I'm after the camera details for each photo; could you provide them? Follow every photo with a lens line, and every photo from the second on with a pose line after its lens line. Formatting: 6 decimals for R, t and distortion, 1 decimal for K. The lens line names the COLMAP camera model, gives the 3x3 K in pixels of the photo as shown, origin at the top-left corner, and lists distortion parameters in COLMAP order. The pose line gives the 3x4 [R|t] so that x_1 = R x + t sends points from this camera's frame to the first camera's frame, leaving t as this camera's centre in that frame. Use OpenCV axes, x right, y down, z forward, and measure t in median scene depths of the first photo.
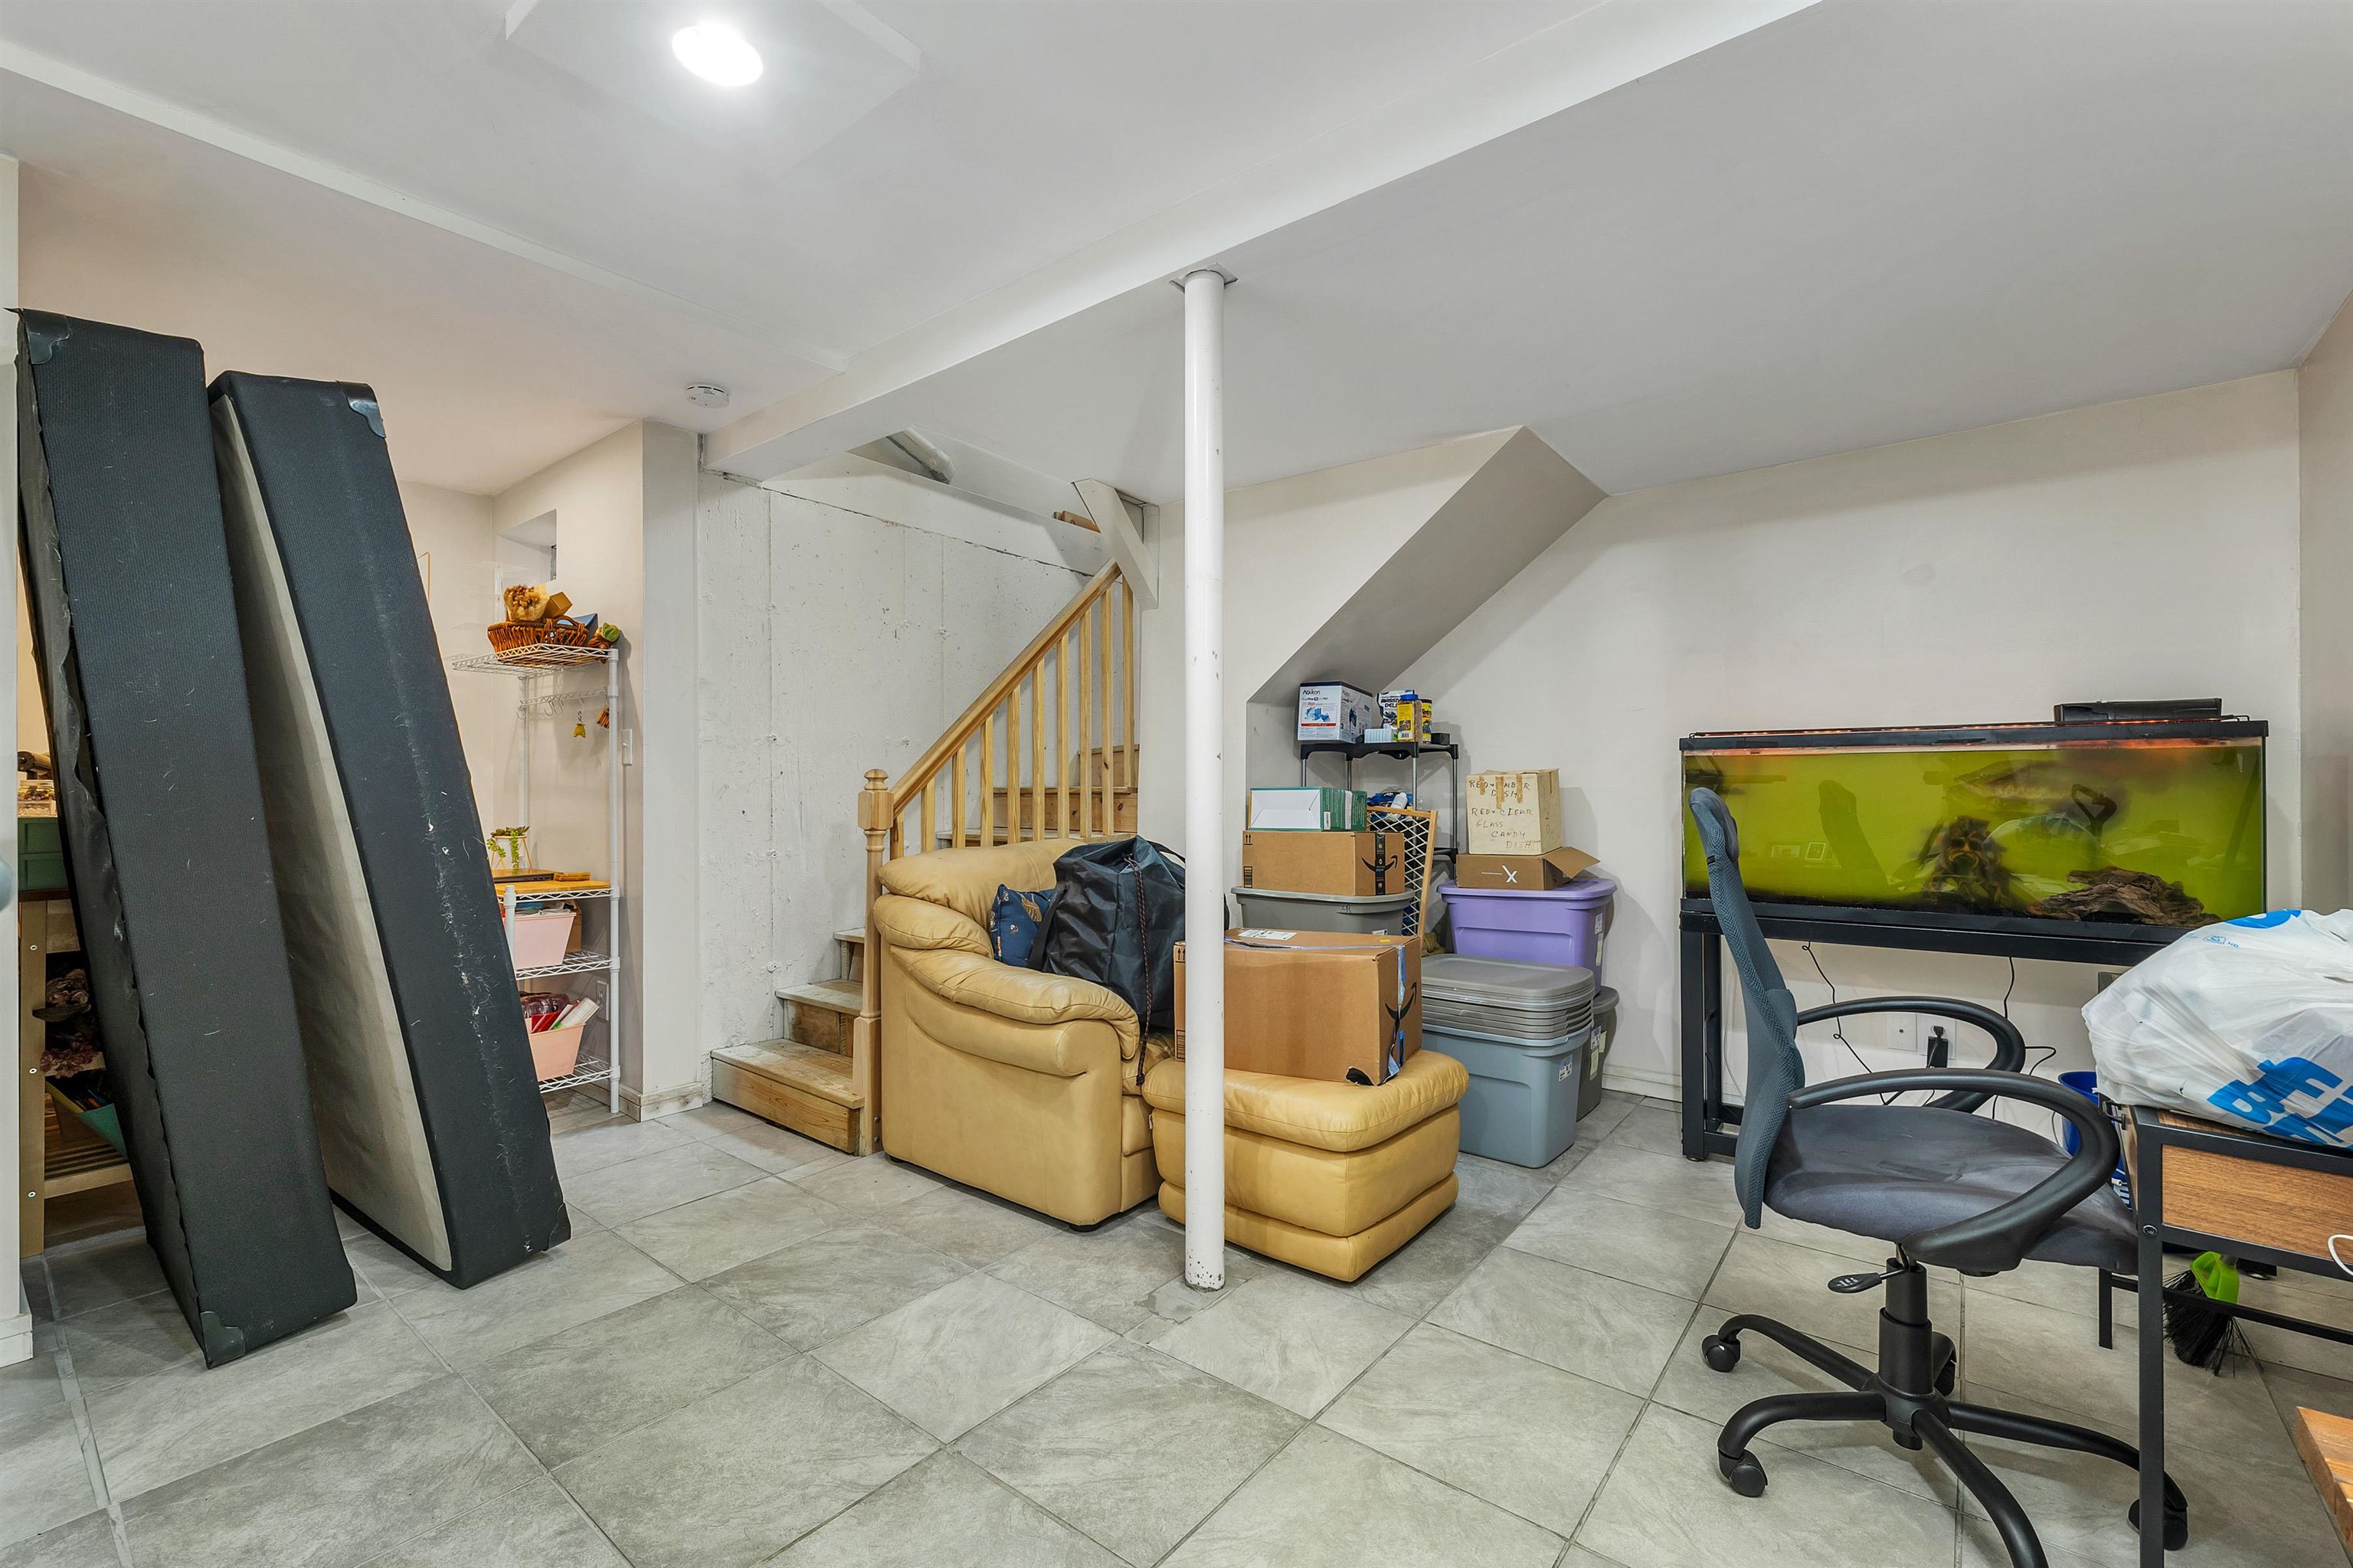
lens RADIAL K [[998.7, 0, 1186.8], [0, 998.7, 788.6], [0, 0, 1]] dist [0.000806, 0.000690]
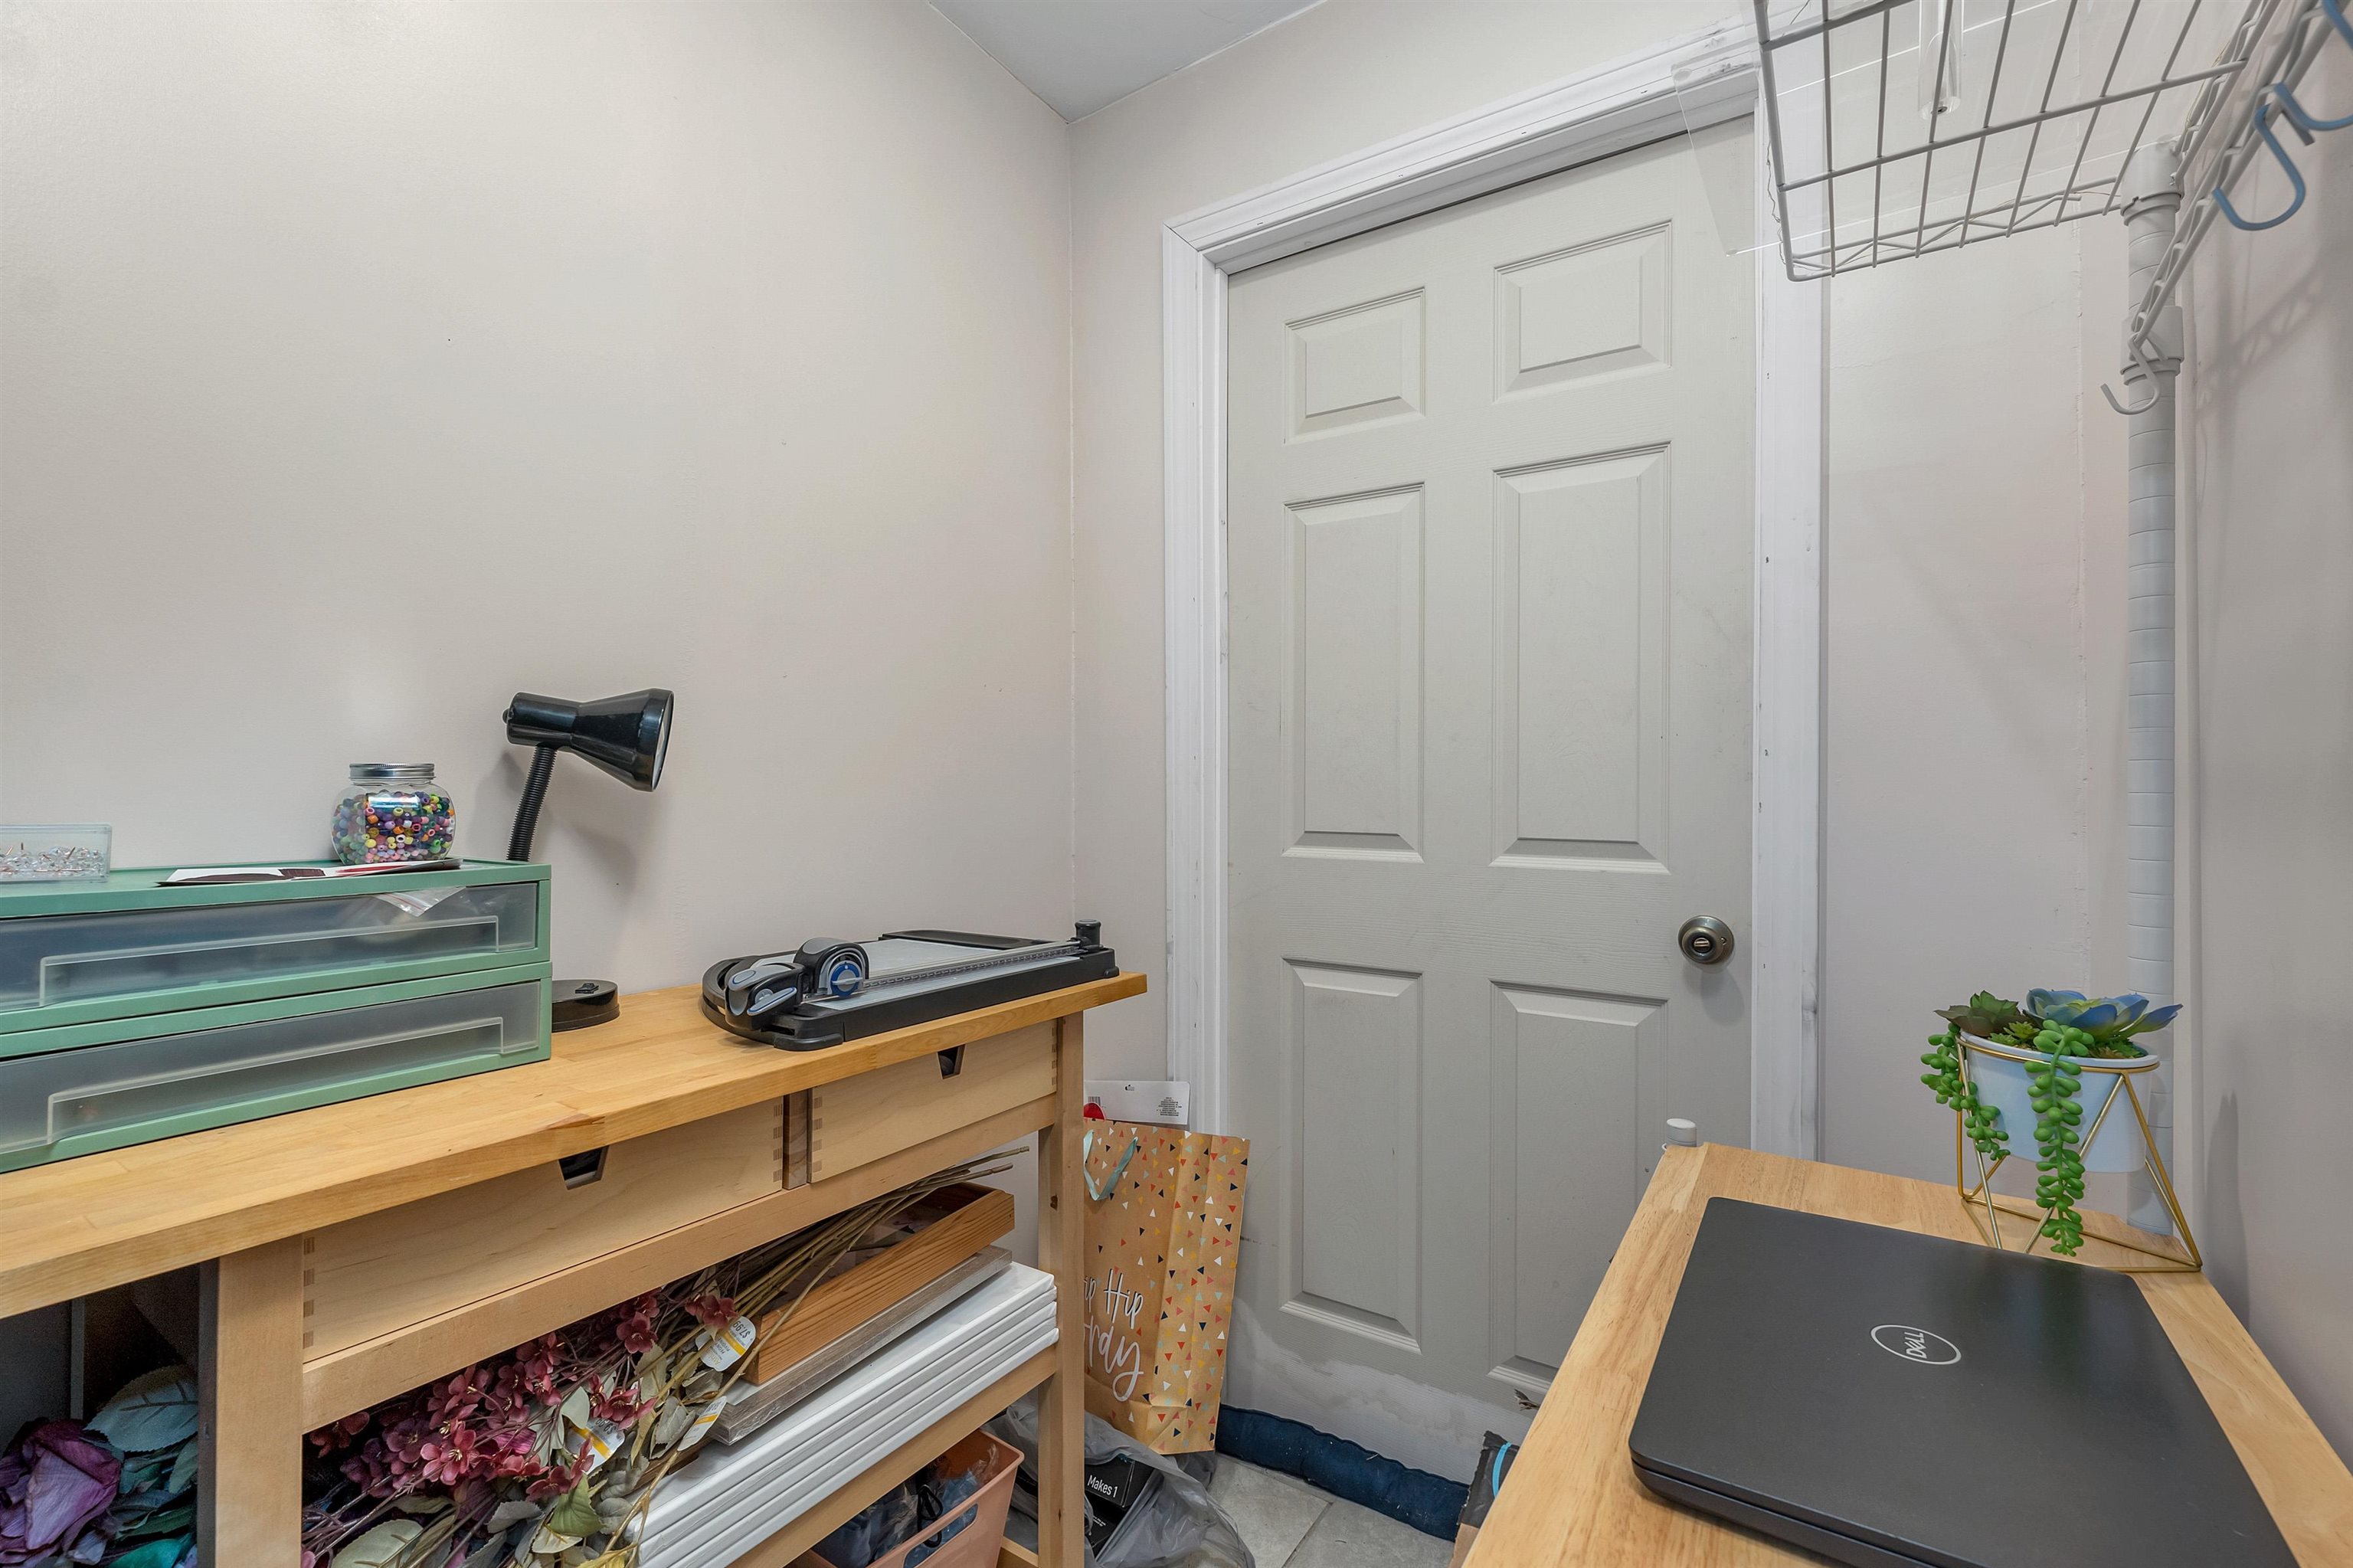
lens RADIAL K [[998.7, 0, 1177.2], [0, 998.7, 782.1], [0, 0, 1]] dist [0.000806, 0.000690]
pose [[0.087015, -0.008391, -0.996172, -0.509345], [-0.002365, 0.999960, -0.008629, 0.001597], [0.996204, 0.003107, 0.086992, 0.827936]]
